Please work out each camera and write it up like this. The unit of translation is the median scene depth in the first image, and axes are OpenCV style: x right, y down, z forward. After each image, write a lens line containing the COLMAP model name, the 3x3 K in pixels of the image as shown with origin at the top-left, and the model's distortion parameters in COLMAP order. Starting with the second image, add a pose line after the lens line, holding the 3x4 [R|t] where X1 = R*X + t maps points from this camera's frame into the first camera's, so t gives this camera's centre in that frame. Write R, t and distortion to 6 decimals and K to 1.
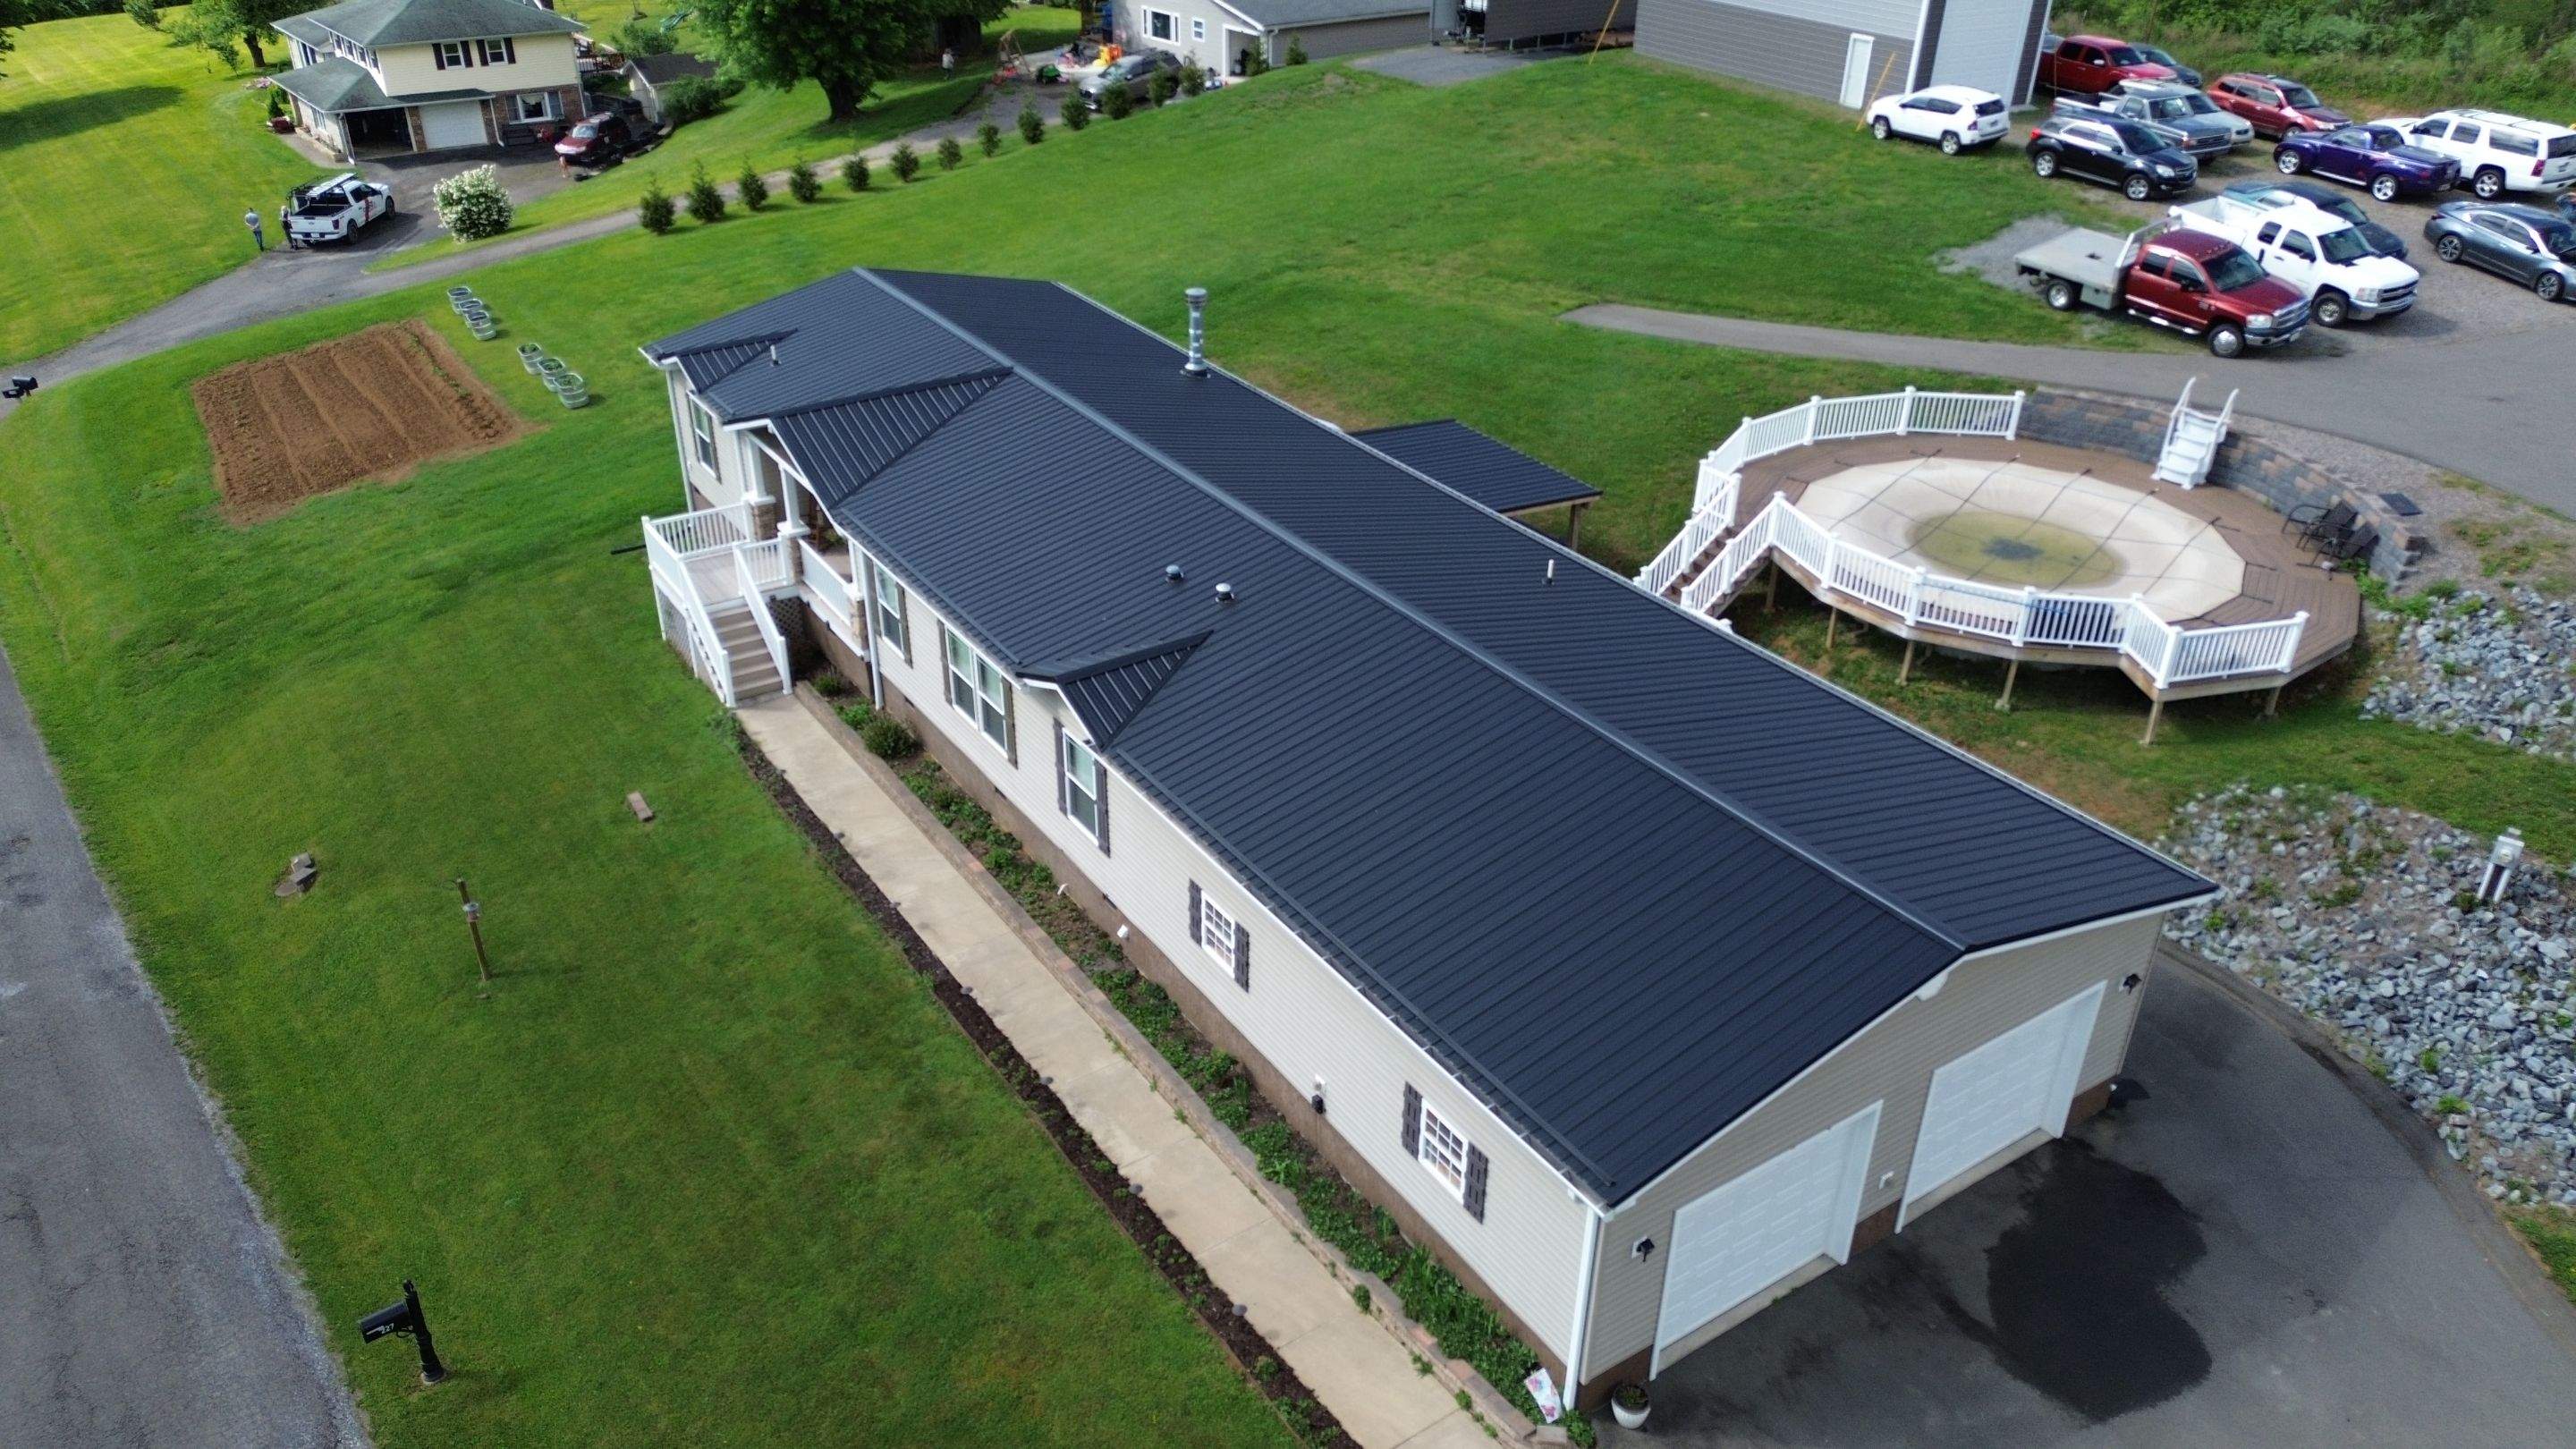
lens RADIAL K [[1803.9, 0, 1290.3], [0, 1803.9, 722.4], [0, 0, 1]] dist [0.083148, -0.082722]
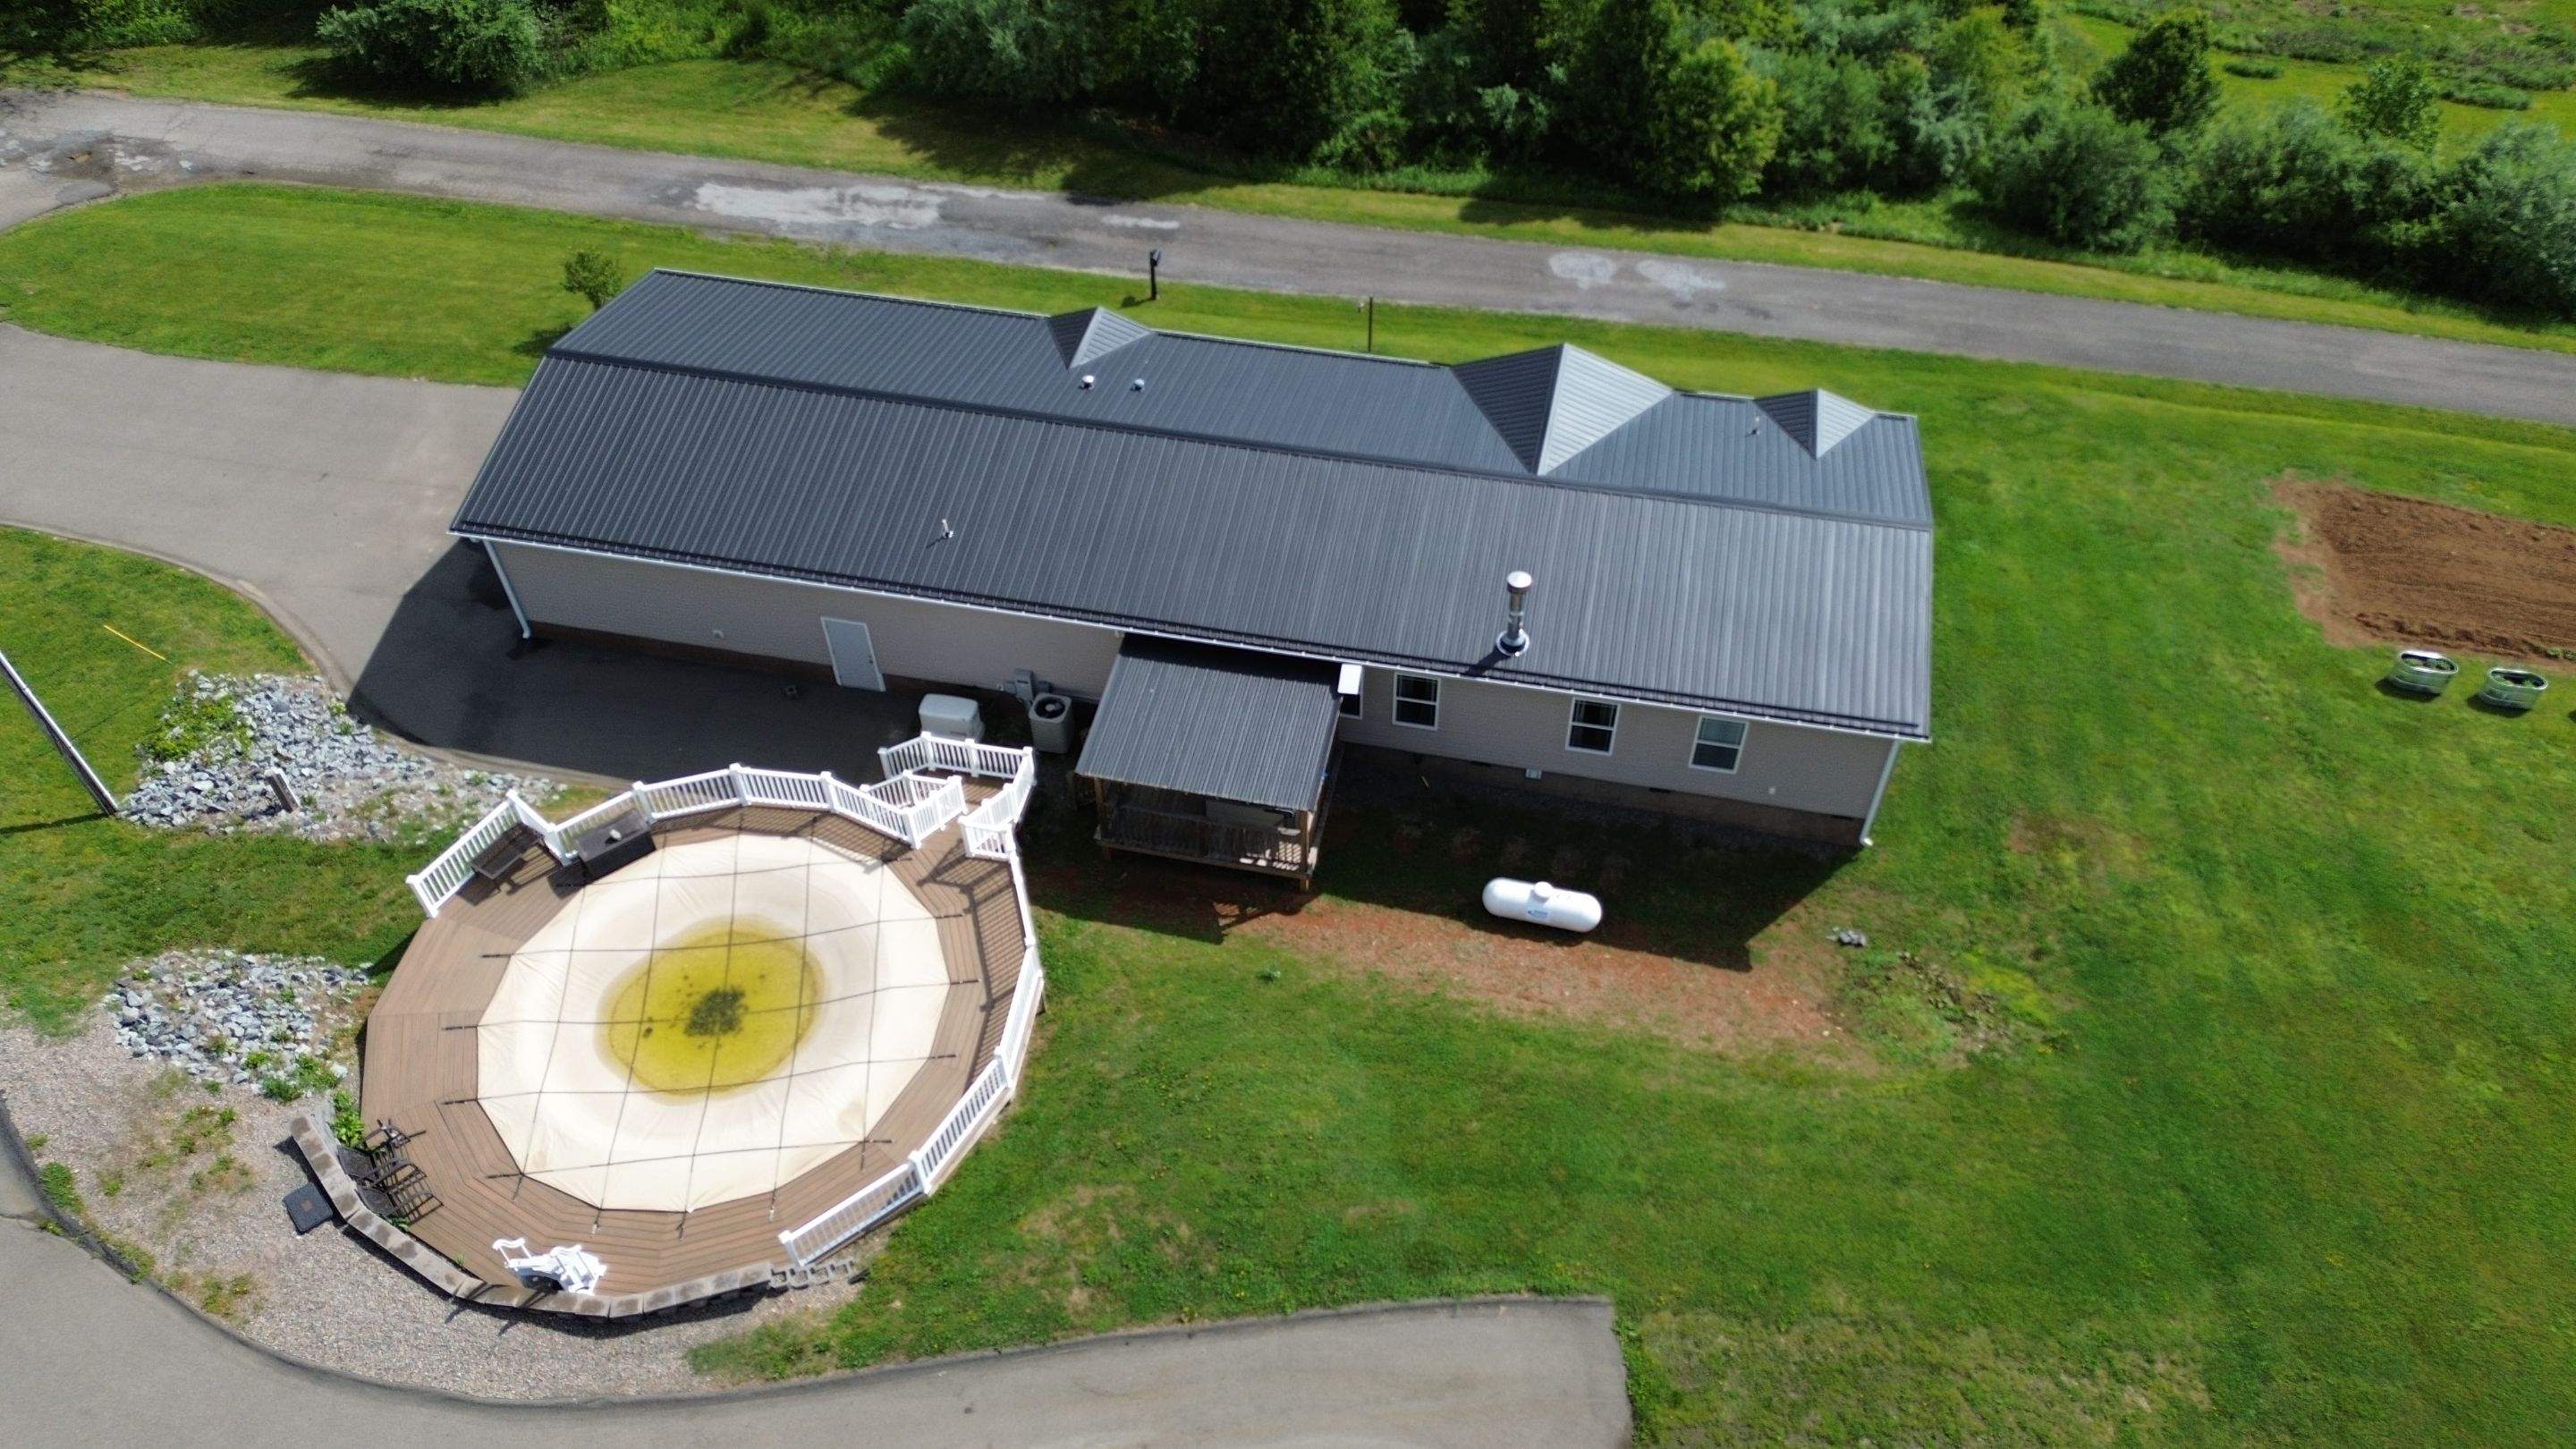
lens RADIAL K [[1803.9, 0, 1290.3], [0, 1803.9, 722.4], [0, 0, 1]] dist [0.083148, -0.082722]
pose [[-0.713434, 0.509474, -0.481091, 0.619932], [-0.347578, 0.338852, 0.874282, -1.181258], [0.608442, 0.790959, -0.064667, 1.246940]]
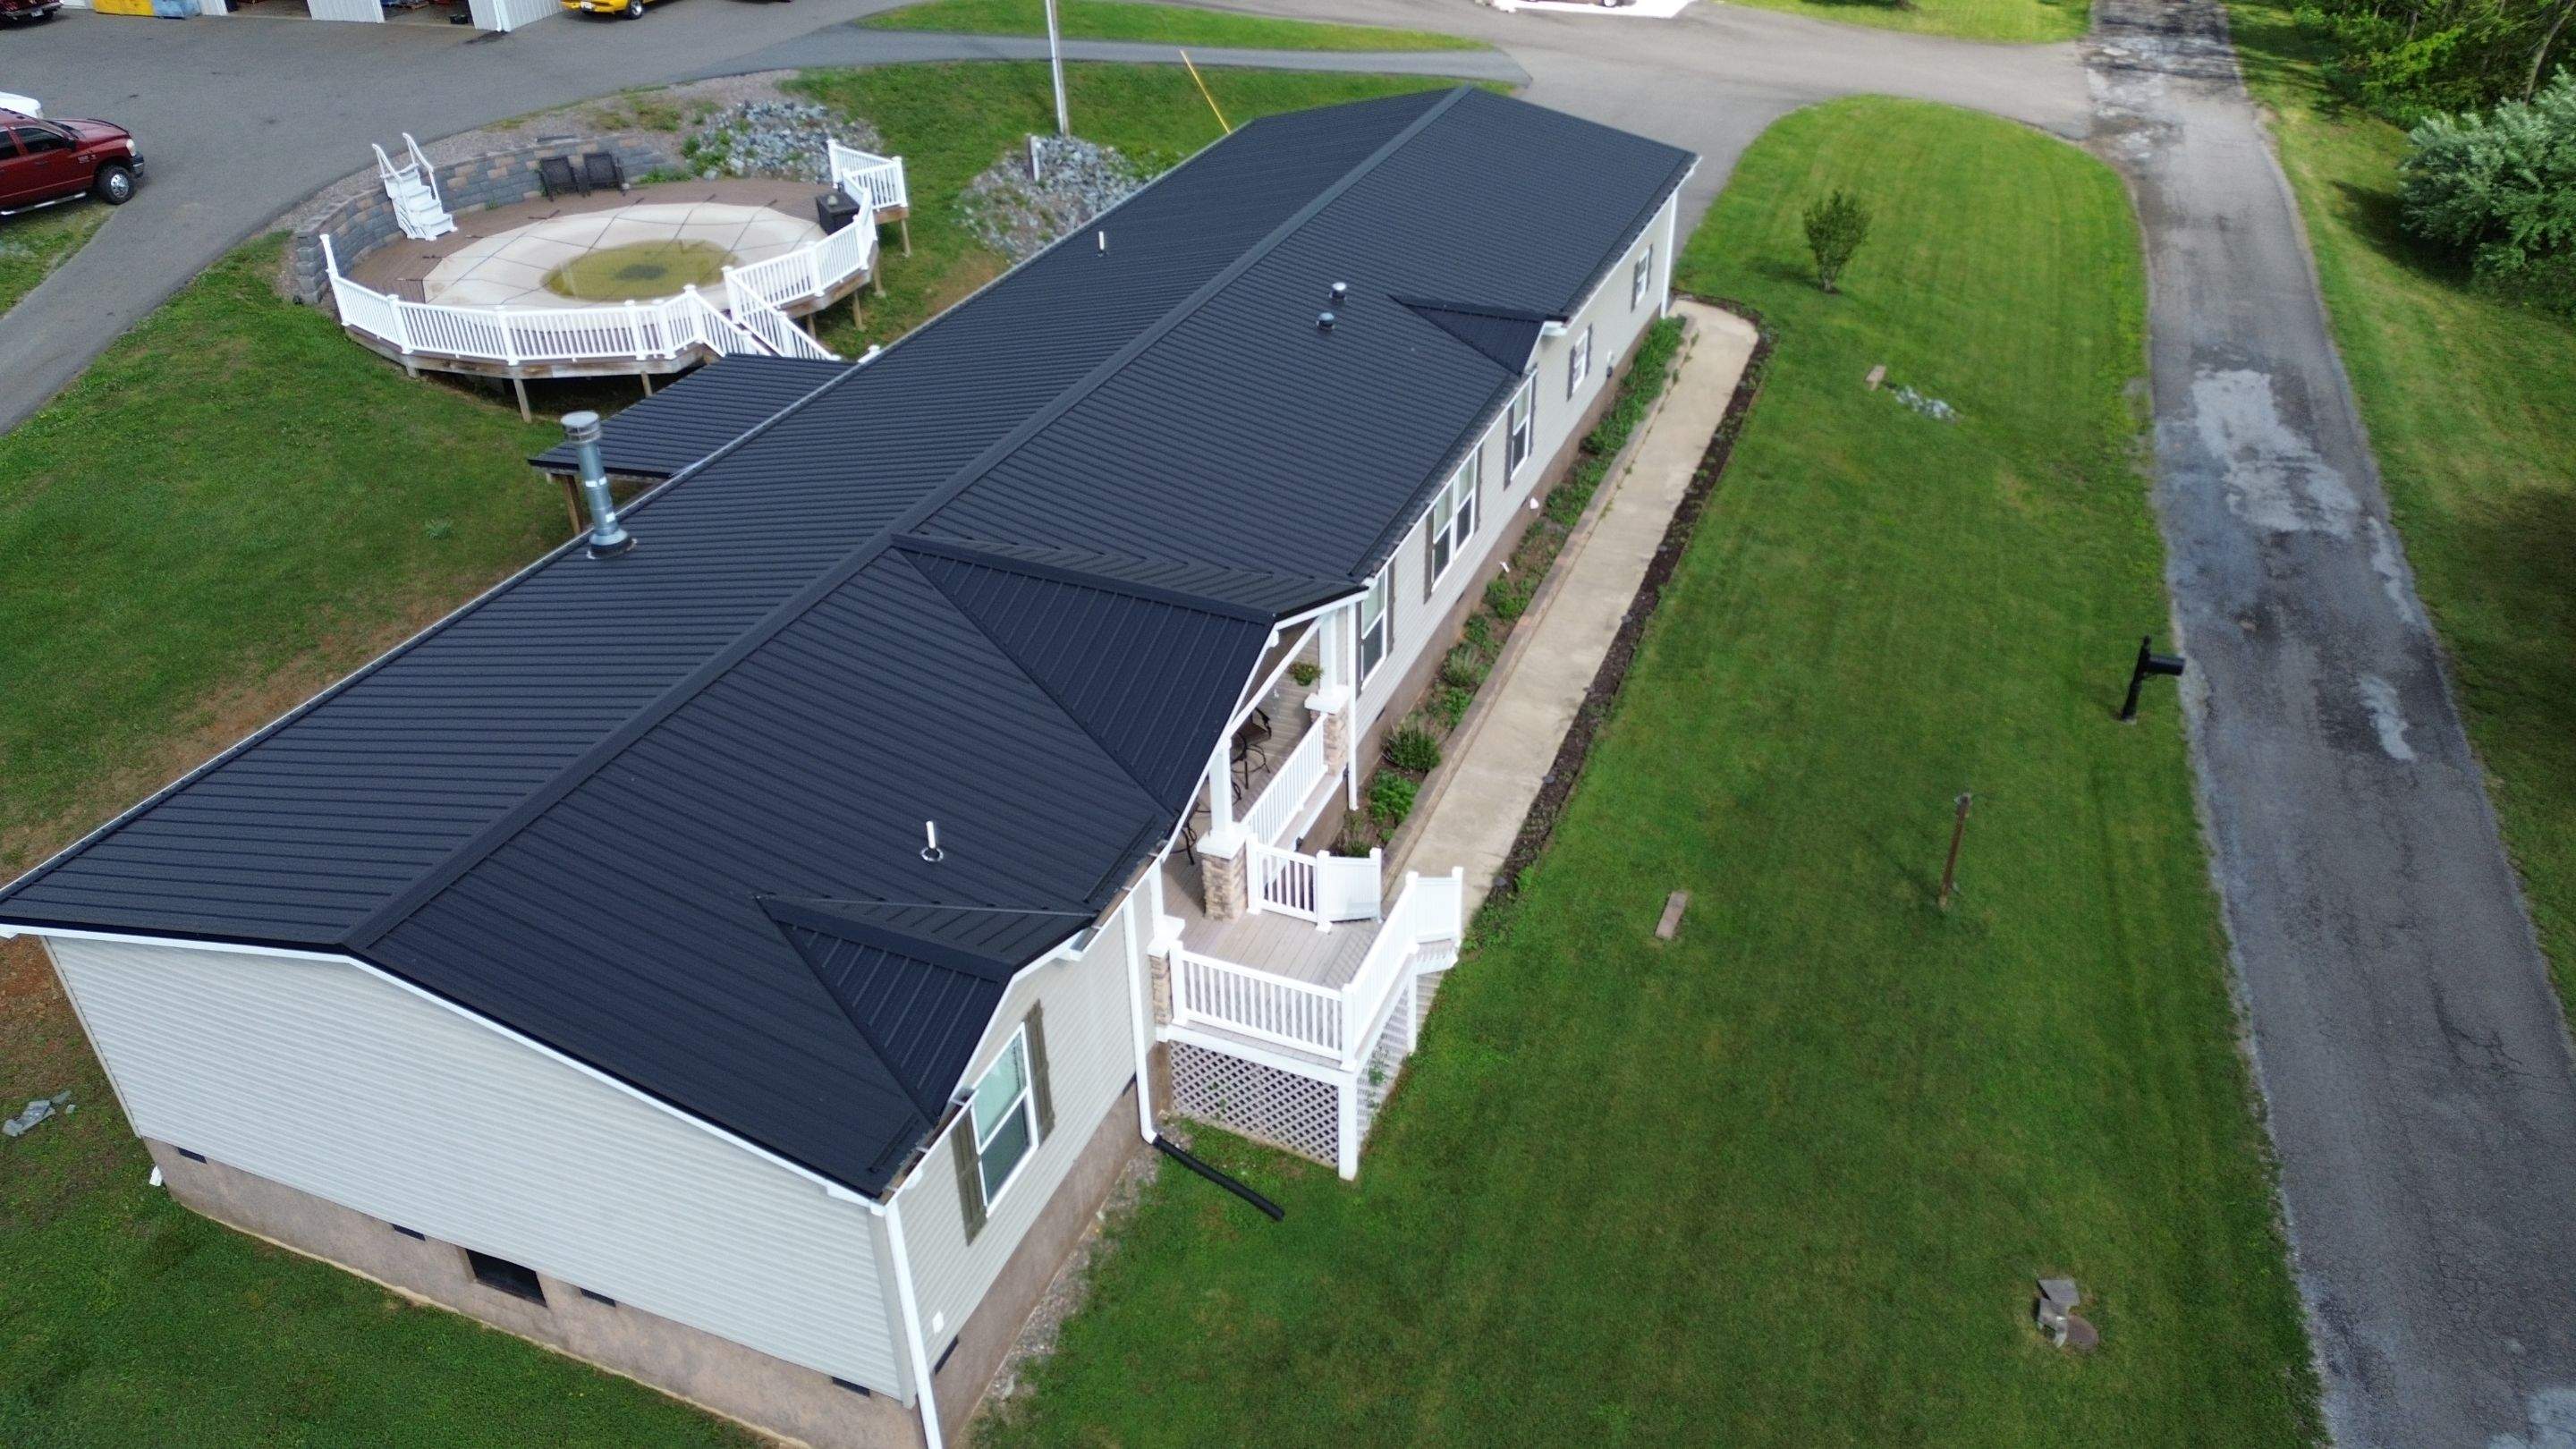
lens RADIAL K [[1803.9, 0, 1290.3], [0, 1803.9, 722.4], [0, 0, 1]] dist [0.083148, -0.082722]
pose [[-0.559957, -0.446063, 0.698195, -0.763596], [0.418840, 0.574688, 0.703070, -0.598469], [-0.714857, 0.686121, -0.134971, 1.172307]]
